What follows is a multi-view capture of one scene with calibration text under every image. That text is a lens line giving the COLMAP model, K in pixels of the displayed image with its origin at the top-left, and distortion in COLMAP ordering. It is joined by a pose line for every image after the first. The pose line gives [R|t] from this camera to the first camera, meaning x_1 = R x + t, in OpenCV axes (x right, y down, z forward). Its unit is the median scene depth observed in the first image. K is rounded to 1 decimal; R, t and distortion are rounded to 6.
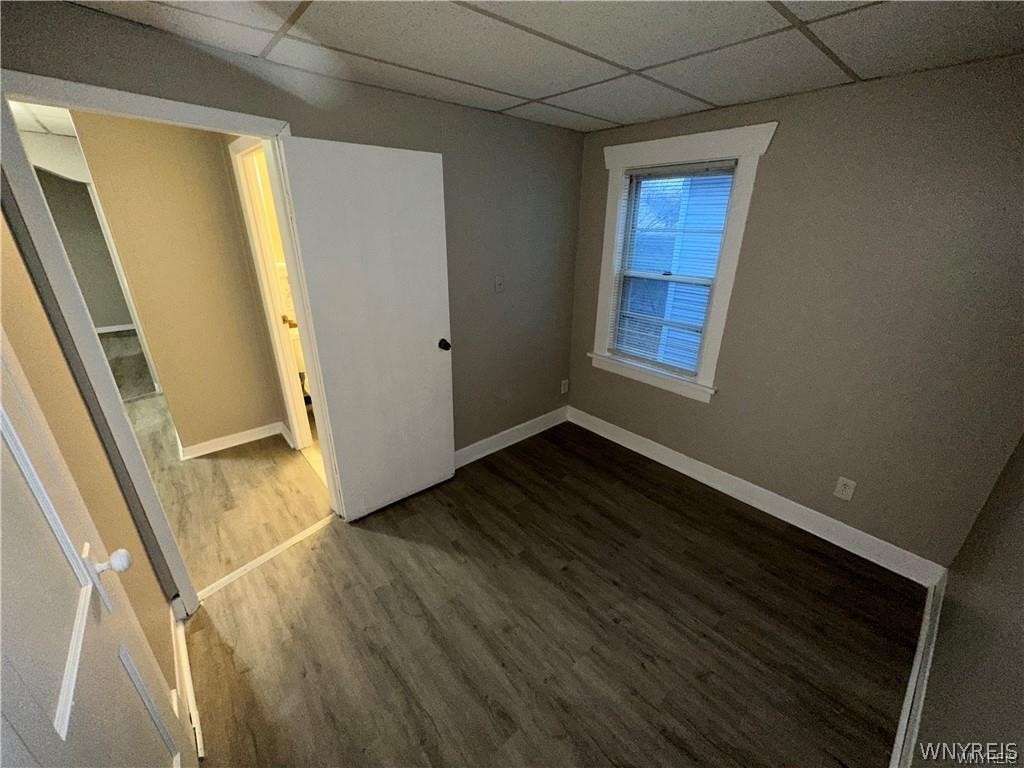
lens RADIAL K [[407.5, 0, 516.1], [0, 407.5, 384.2], [0, 0, 1]] dist [-0.004027, -0.000073]
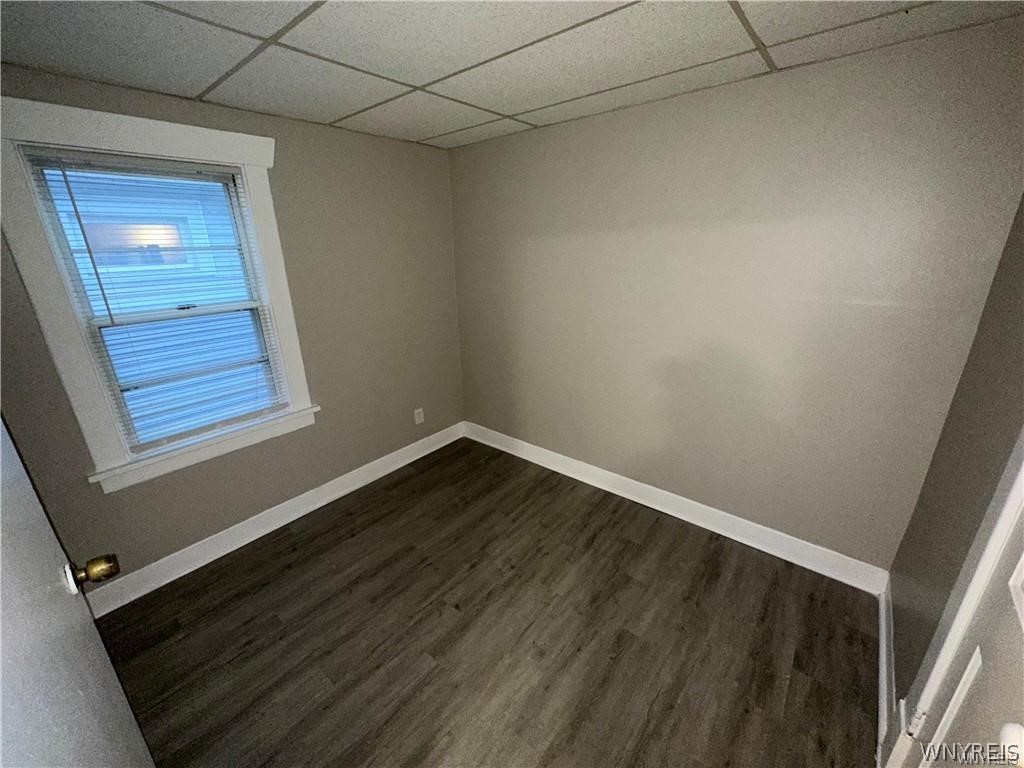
lens RADIAL K [[407.5, 0, 515.2], [0, 407.5, 382.0], [0, 0, 1]] dist [-0.004027, -0.000073]
pose [[-0.165260, -0.322492, 0.932034, -0.566565], [0.387001, 0.848029, 0.362045, -0.241267], [-0.907149, 0.420530, -0.015341, 0.667113]]
